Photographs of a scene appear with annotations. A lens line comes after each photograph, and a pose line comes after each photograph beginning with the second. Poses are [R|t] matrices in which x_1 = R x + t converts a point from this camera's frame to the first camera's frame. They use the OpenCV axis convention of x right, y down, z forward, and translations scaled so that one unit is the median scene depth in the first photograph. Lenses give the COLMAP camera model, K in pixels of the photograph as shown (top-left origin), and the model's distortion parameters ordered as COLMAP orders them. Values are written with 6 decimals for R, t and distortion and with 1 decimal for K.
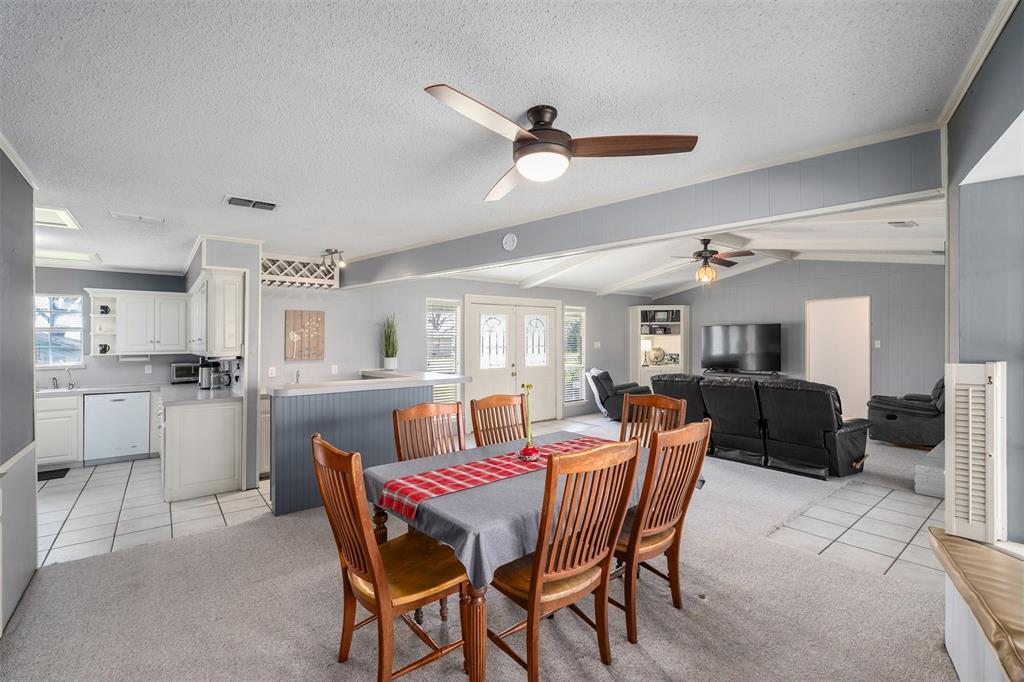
lens RADIAL K [[449.4, 0, 509.9], [0, 449.4, 338.3], [0, 0, 1]] dist [-0.000820, -0.000060]
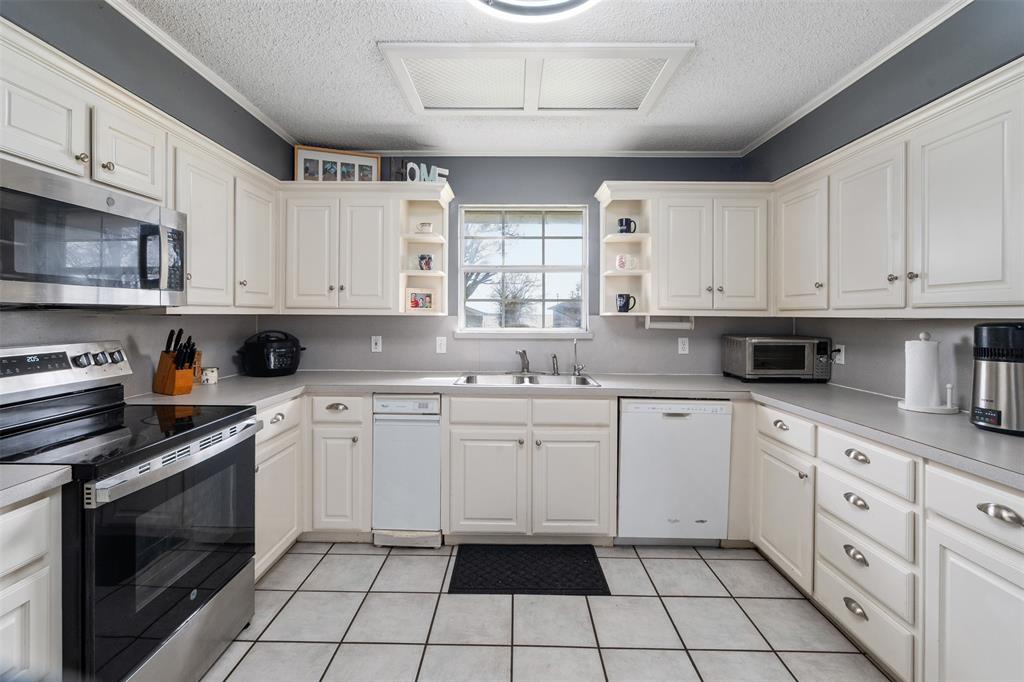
lens RADIAL K [[456.0, 0, 505.8], [0, 456.0, 309.2], [0, 0, 1]] dist [-0.003450, -0.000252]
pose [[0.776330, 0.007886, -0.630277, -0.552492], [-0.012149, 0.999923, -0.002453, 0.027170], [0.630209, 0.009562, 0.776366, 0.415703]]
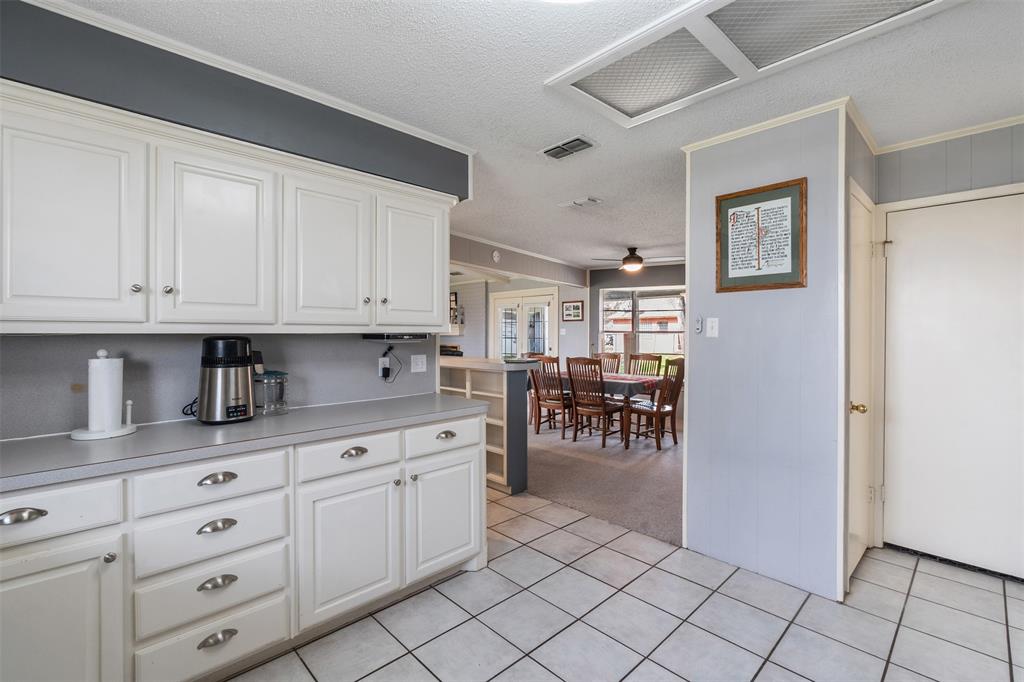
lens RADIAL K [[451.8, 0, 515.1], [0, 451.8, 326.7], [0, 0, 1]] dist [-0.002292, -0.000198]
pose [[-0.101682, 0.025145, 0.994499, -0.797611], [-0.007521, 0.999632, -0.026044, 0.029841], [-0.994788, -0.010128, -0.101456, 0.590078]]
